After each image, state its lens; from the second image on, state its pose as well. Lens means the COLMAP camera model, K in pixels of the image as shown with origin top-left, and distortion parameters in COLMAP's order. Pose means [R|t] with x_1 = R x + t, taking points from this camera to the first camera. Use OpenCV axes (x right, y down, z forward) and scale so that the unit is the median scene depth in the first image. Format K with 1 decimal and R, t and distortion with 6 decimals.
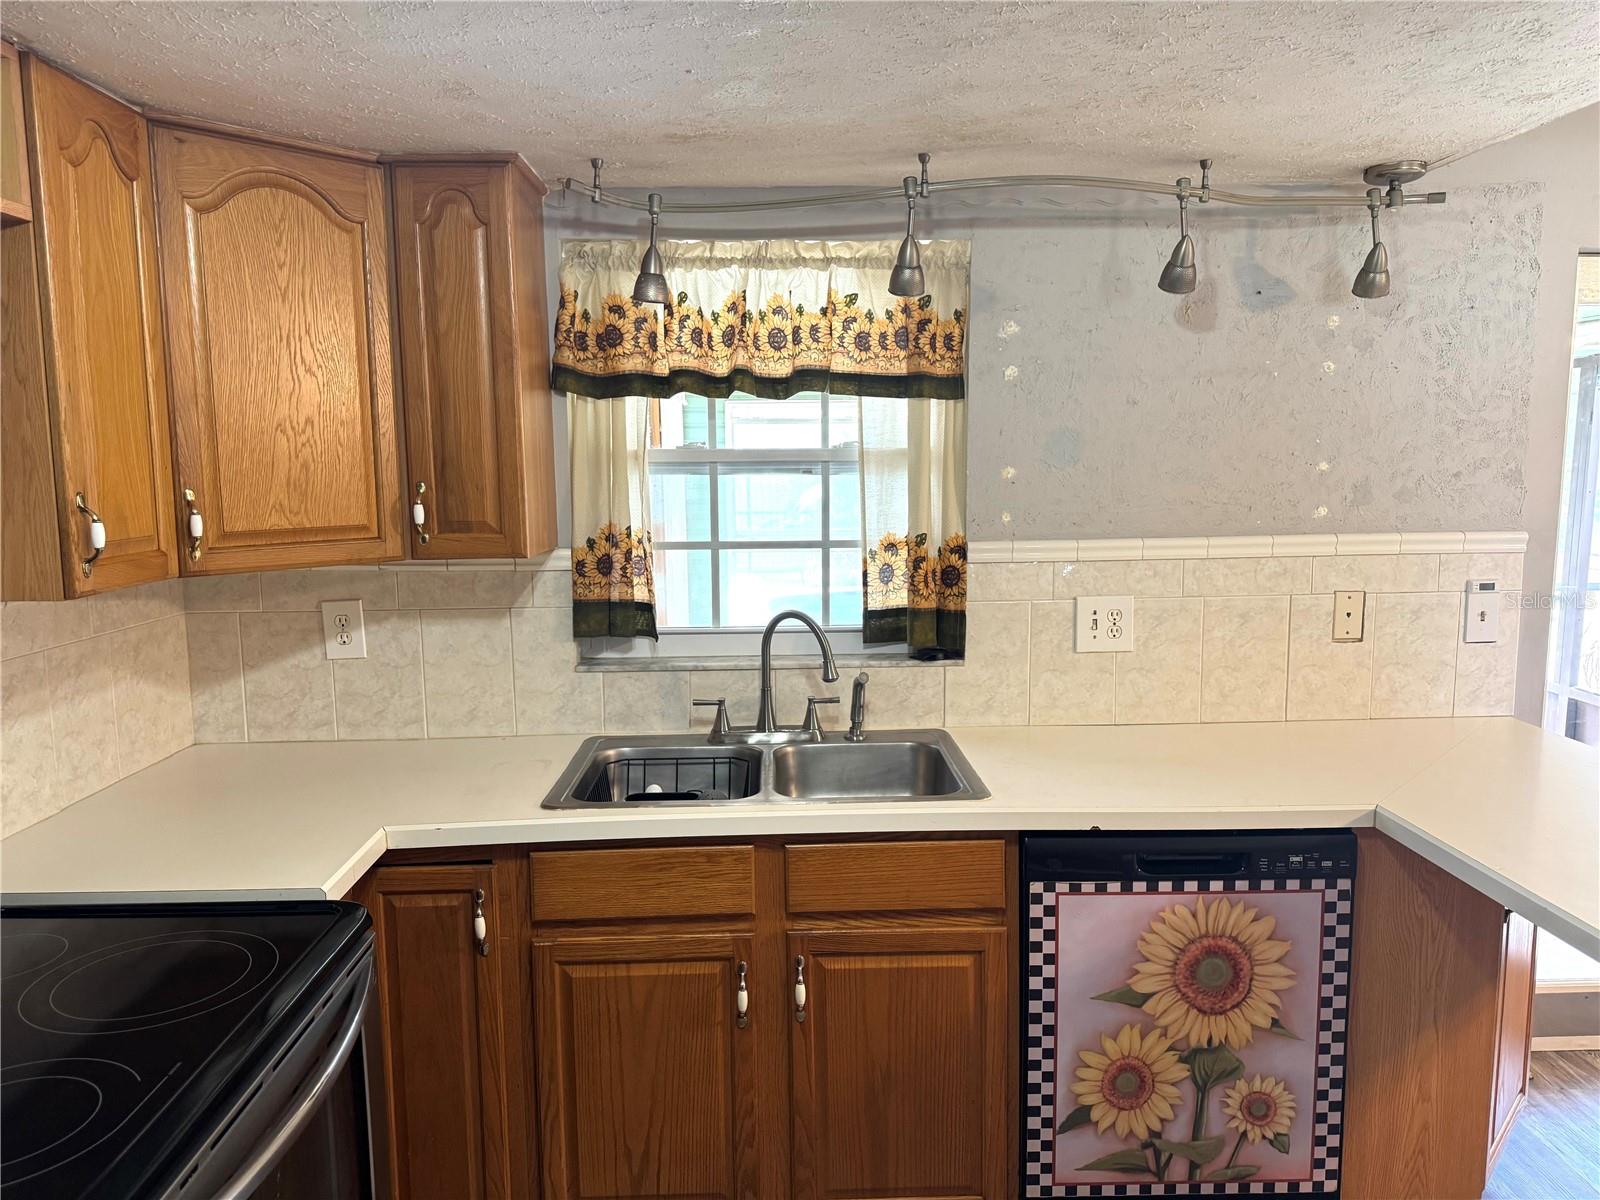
lens RADIAL K [[1125.9, 0, 795.7], [0, 1125.9, 604.5], [0, 0, 1]] dist [0.073015, -0.092474]
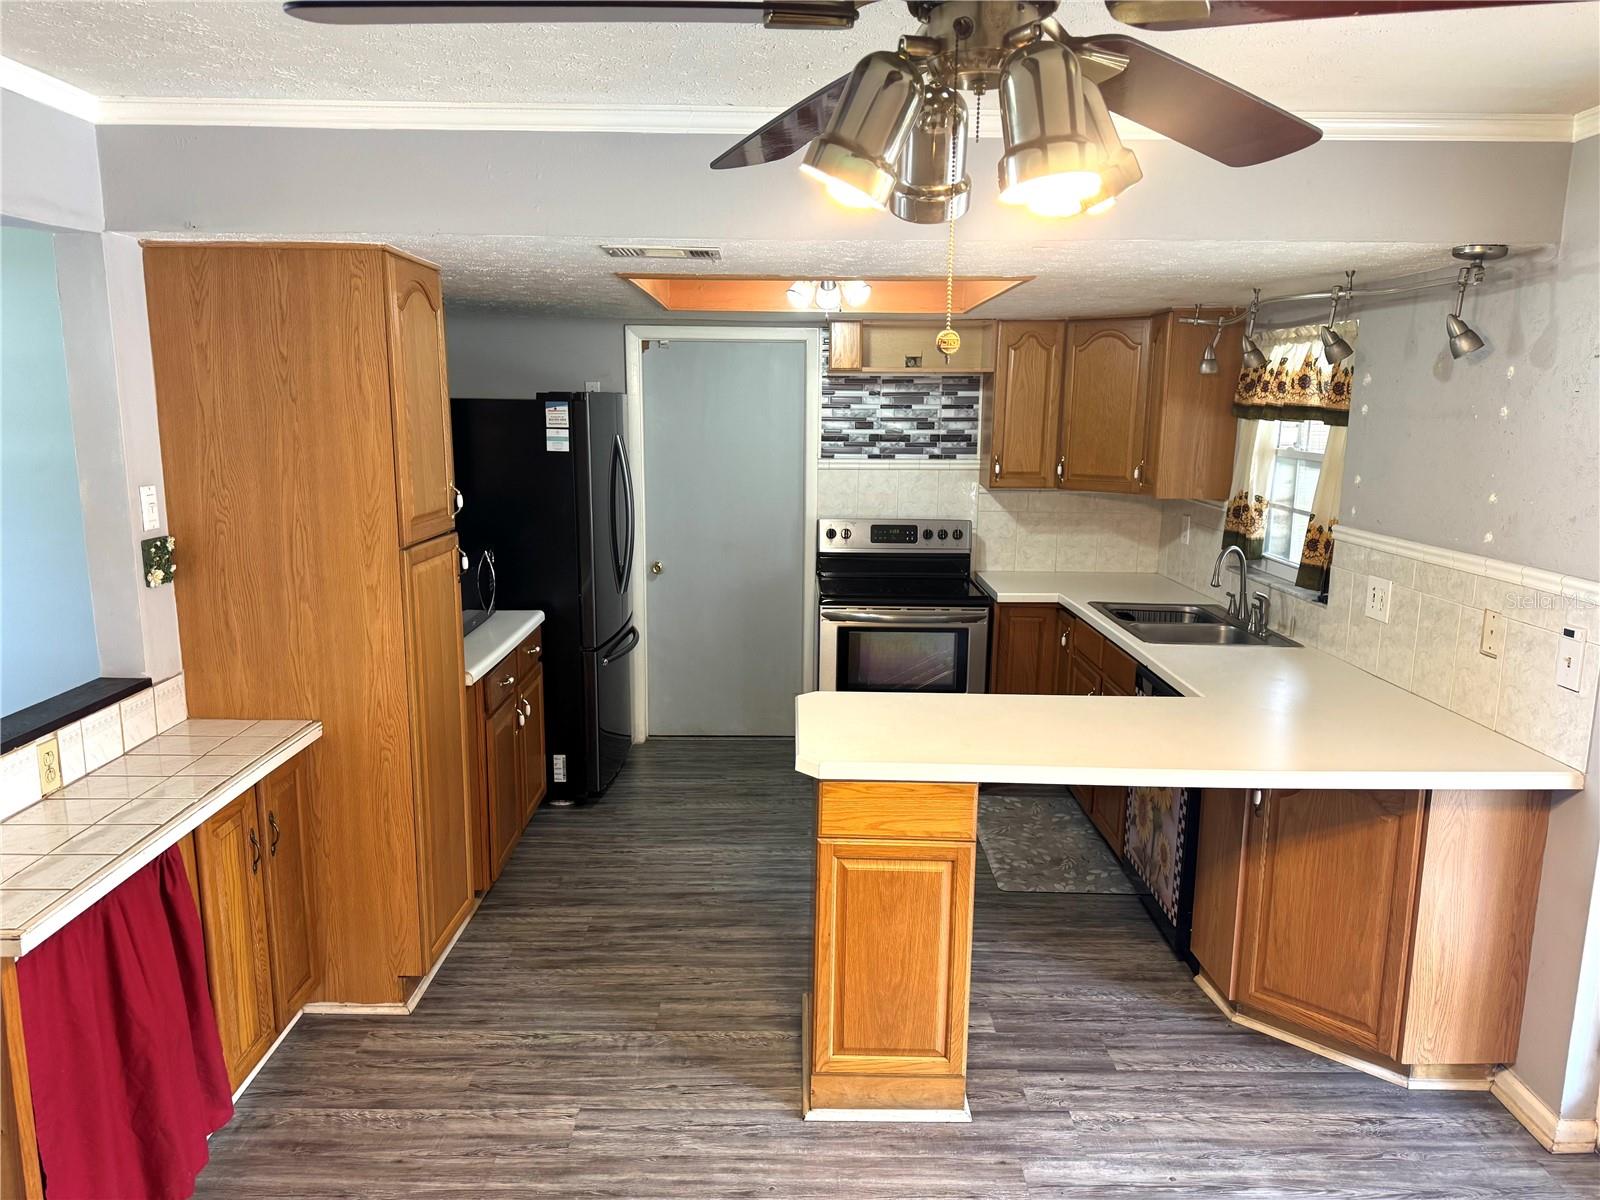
lens RADIAL K [[1125.9, 0, 796.9], [0, 1125.9, 615.9], [0, 0, 1]] dist [0.073015, -0.092474]
pose [[-0.034102, 0.197817, -0.979646, 1.668352], [-0.144458, 0.968947, 0.200685, -0.138390], [0.988923, 0.148361, -0.004467, 0.338488]]
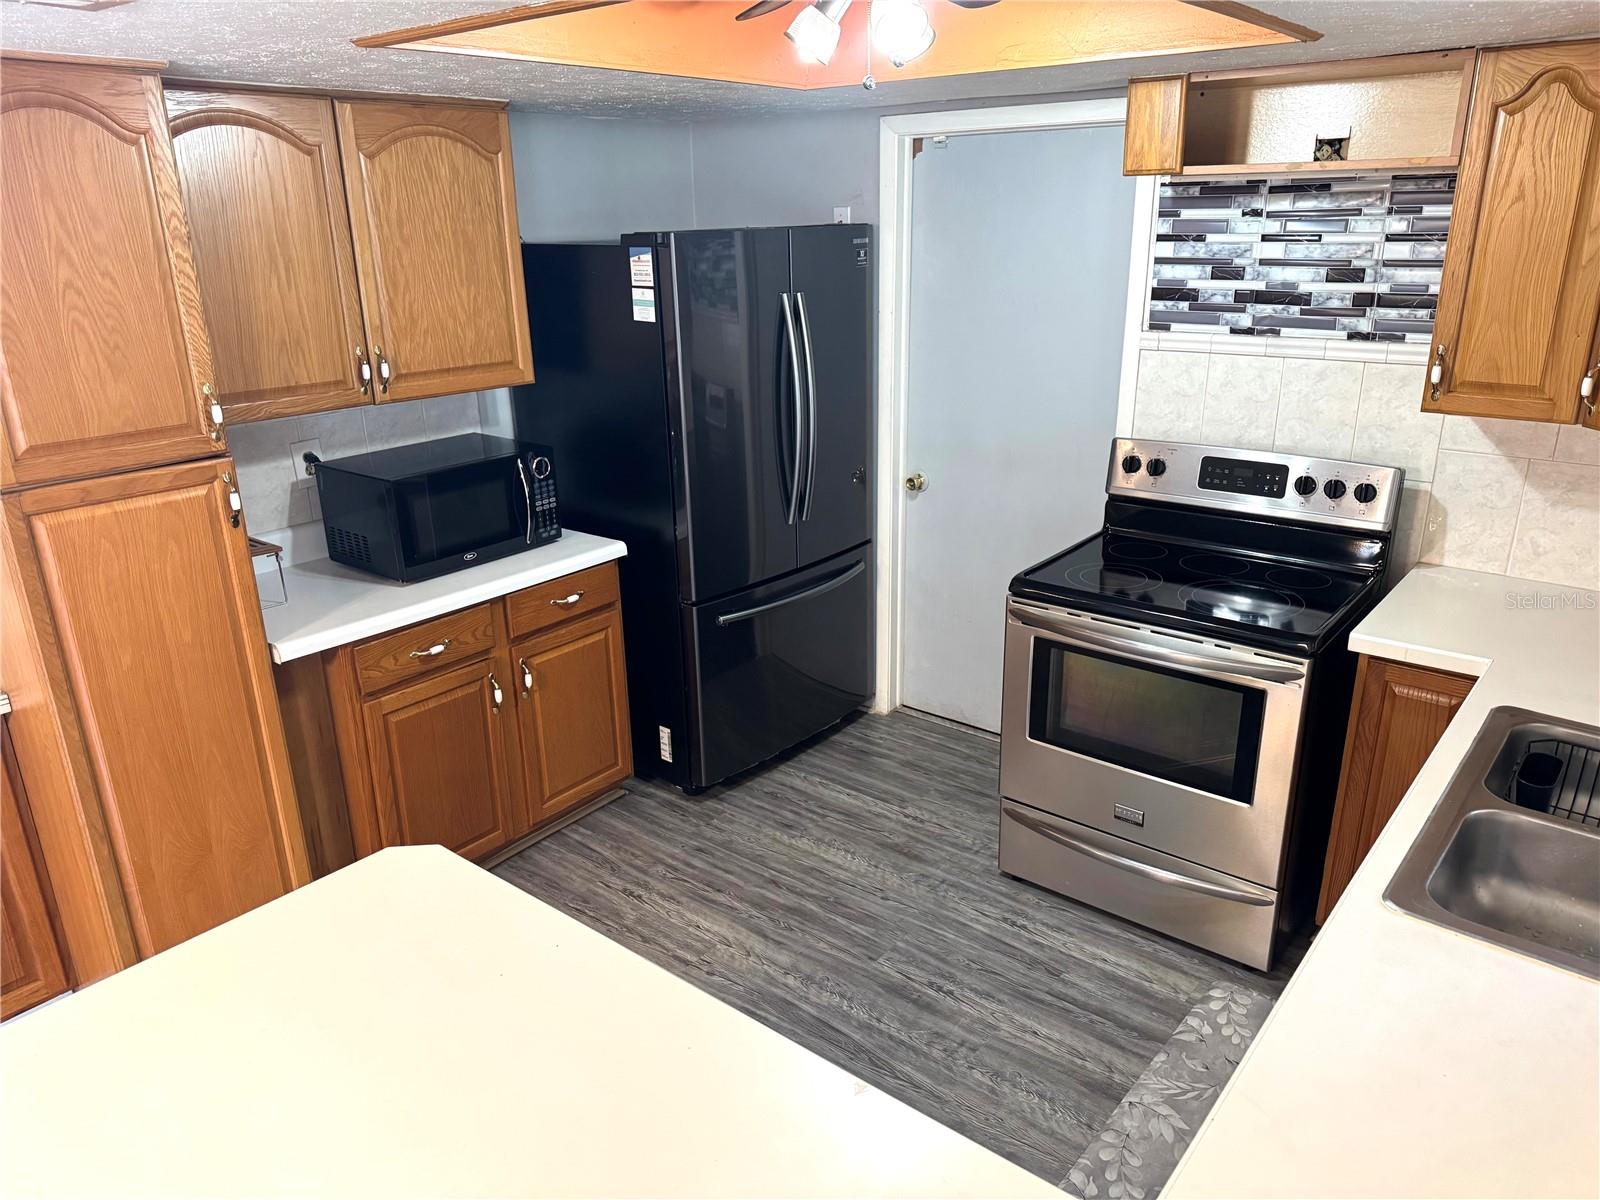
lens RADIAL K [[1125.9, 0, 809.8], [0, 1125.9, 607.8], [0, 0, 1]] dist [0.073015, -0.092474]
pose [[-0.661714, 0.273855, -0.697953, 0.713217], [-0.074893, 0.902107, 0.424963, -0.237429], [0.746007, 0.333476, -0.576427, 0.885840]]
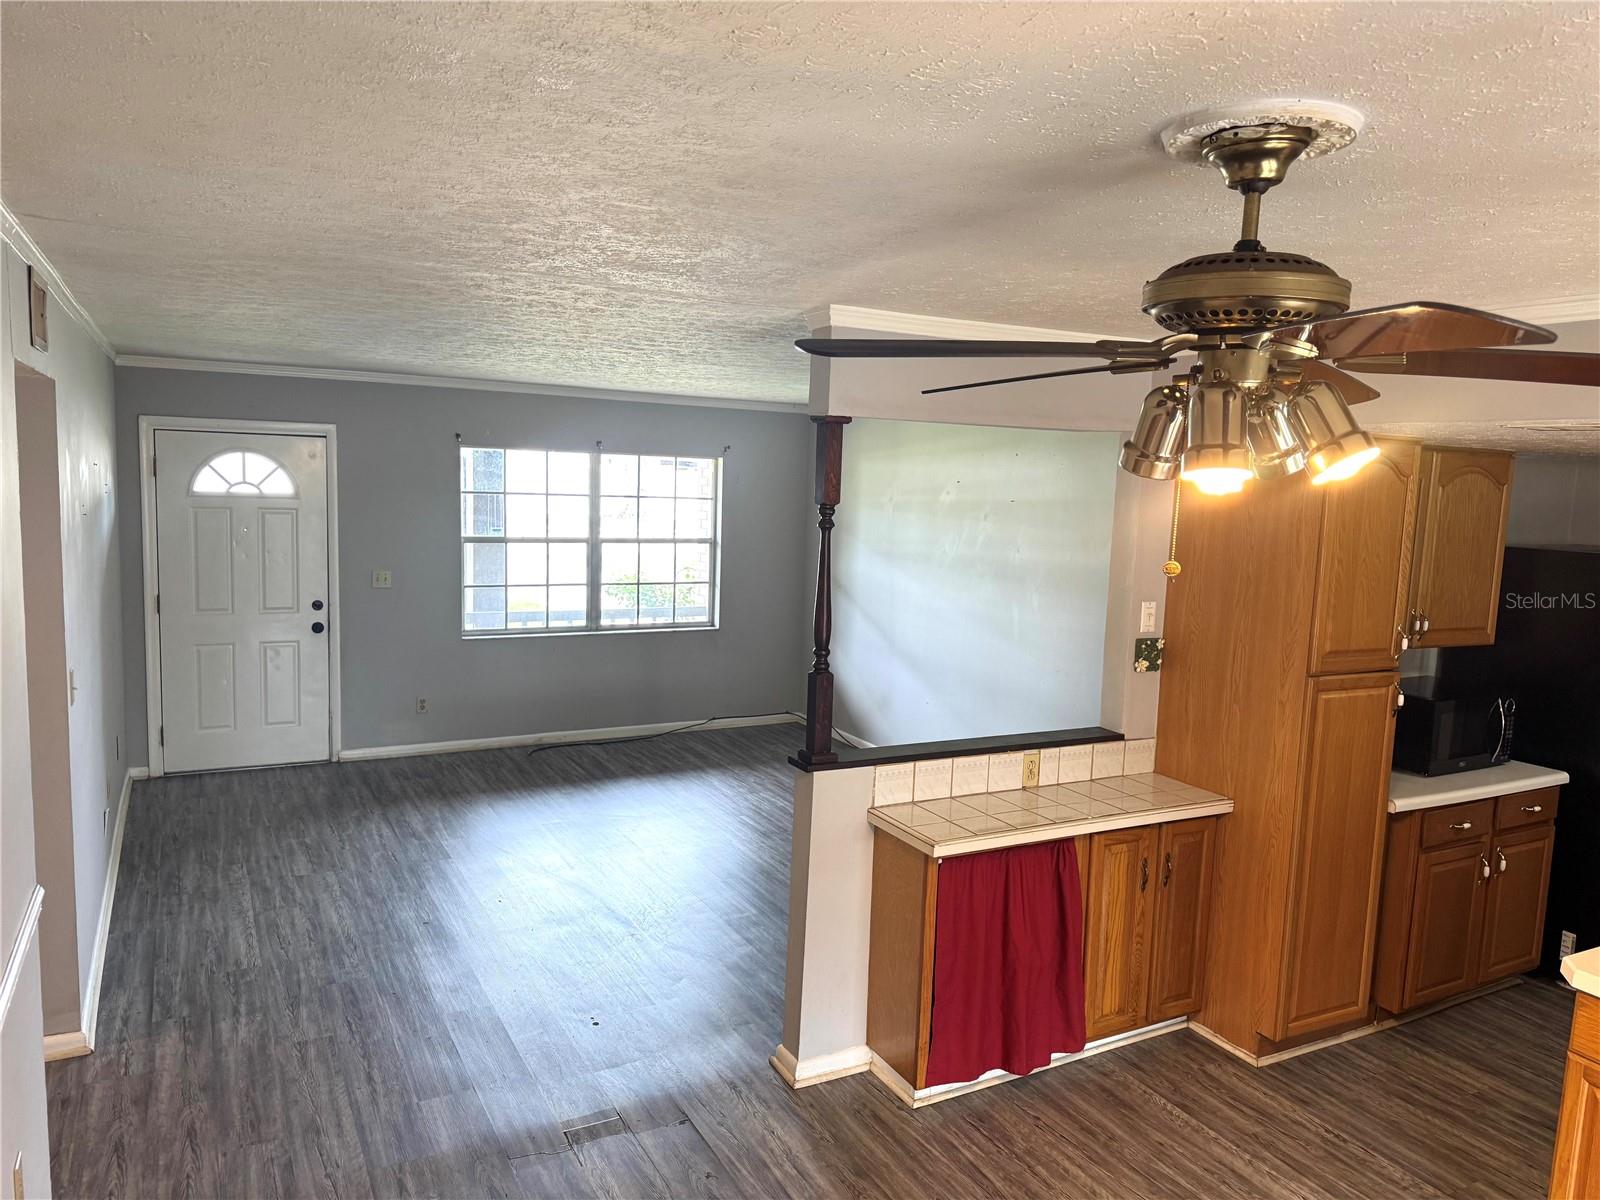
lens RADIAL K [[1125.9, 0, 808.7], [0, 1125.9, 612.3], [0, 0, 1]] dist [0.073015, -0.092474]
pose [[-0.894141, 0.028709, -0.446865, 1.697992], [-0.091480, 0.965184, 0.245053, -0.275842], [0.438342, 0.259991, -0.860384, 0.844236]]
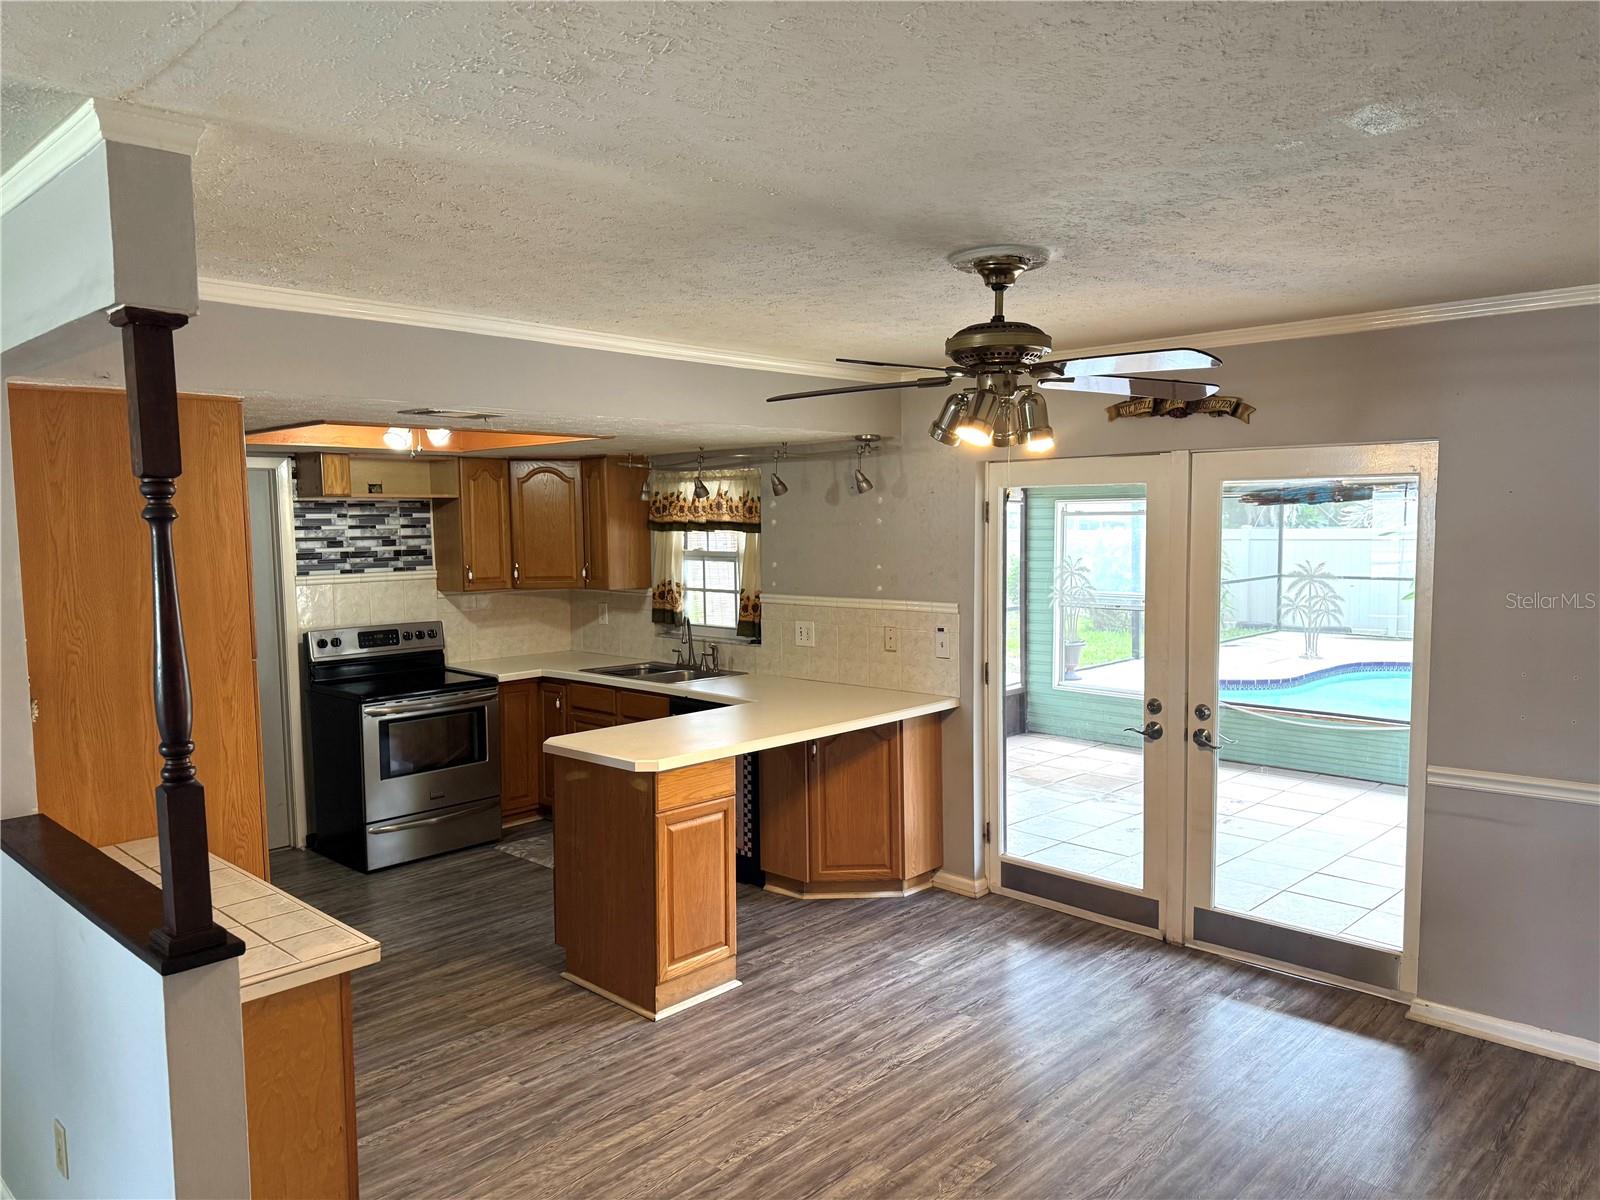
lens RADIAL K [[1125.9, 0, 809.4], [0, 1125.9, 610.7], [0, 0, 1]] dist [0.073015, -0.092474]
pose [[0.697733, 0.061832, -0.713684, 1.910439], [-0.092068, 0.995746, -0.003741, -0.020850], [0.710417, 0.068318, 0.700457, -0.563590]]
